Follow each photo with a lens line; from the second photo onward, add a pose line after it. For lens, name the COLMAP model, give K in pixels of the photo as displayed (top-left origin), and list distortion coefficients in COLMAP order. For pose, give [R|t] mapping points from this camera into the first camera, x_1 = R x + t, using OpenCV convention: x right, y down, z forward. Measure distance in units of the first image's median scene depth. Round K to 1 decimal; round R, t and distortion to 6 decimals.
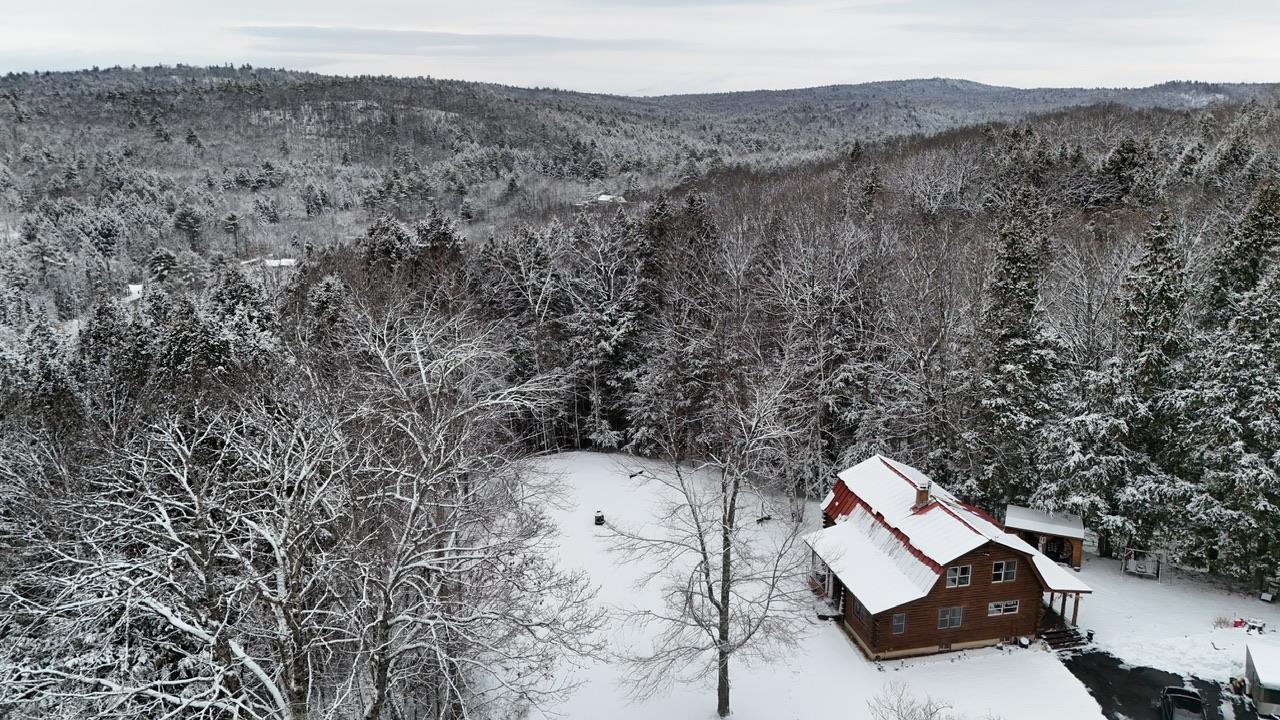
lens RADIAL K [[958.3, 0, 640.1], [0, 958.3, 364.1], [0, 0, 1]] dist [0.092129, -0.078059]
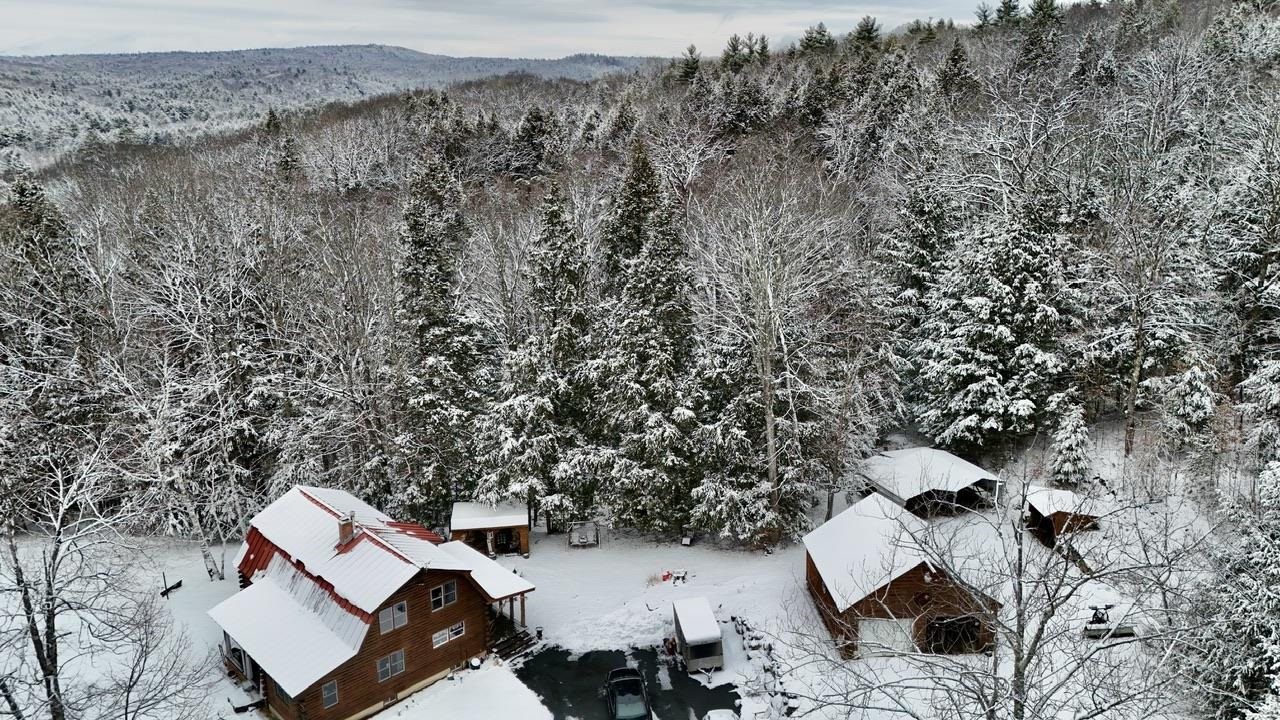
lens RADIAL K [[958.3, 0, 640.1], [0, 958.3, 364.1], [0, 0, 1]] dist [0.092129, -0.078059]
pose [[0.856757, -0.149384, 0.493611, 0.101030], [0.133666, 0.988744, 0.067226, -0.029068], [-0.498097, 0.008382, 0.867081, 0.109929]]
